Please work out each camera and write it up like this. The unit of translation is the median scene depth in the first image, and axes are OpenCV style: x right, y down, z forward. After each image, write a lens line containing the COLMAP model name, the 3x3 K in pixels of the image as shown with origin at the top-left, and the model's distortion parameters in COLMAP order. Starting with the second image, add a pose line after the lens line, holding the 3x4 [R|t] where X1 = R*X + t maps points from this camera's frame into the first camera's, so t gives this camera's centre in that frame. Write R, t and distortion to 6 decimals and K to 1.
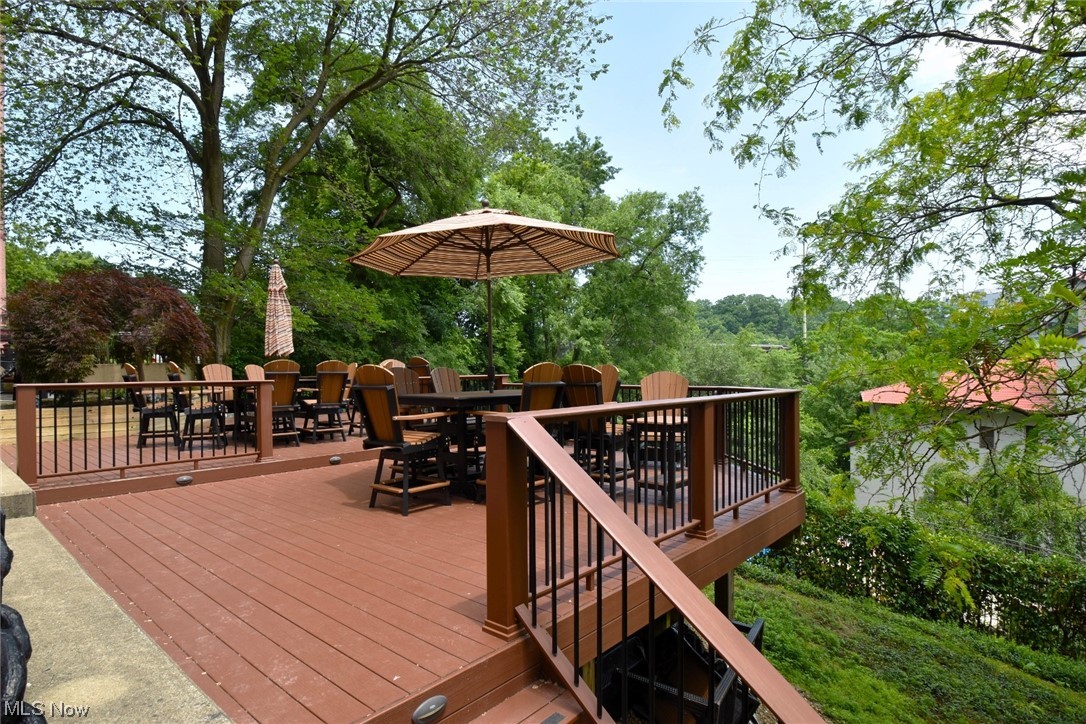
lens RADIAL K [[585.7, 0, 541.6], [0, 585.7, 370.7], [0, 0, 1]] dist [-0.013632, 0.000588]
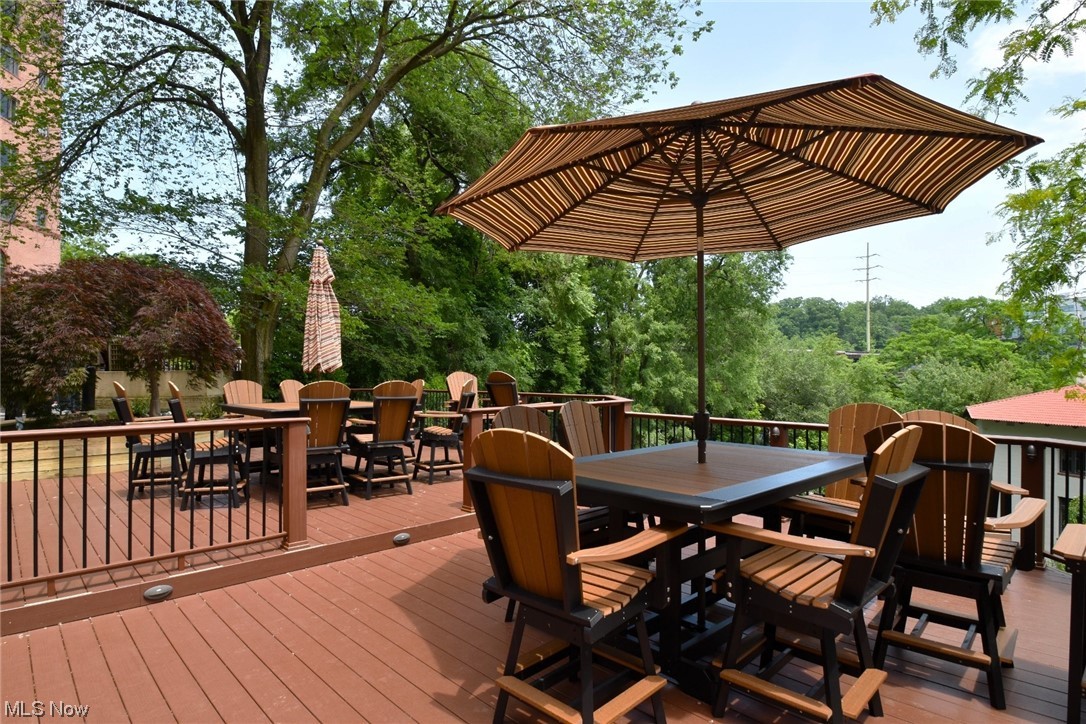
lens RADIAL K [[585.7, 0, 544.2], [0, 585.7, 360.8], [0, 0, 1]] dist [-0.013632, 0.000588]
pose [[0.997681, 0.010633, -0.067231, -0.056797], [-0.012082, 0.999703, -0.021177, -0.012513], [0.066985, 0.021940, 0.997513, 0.132867]]
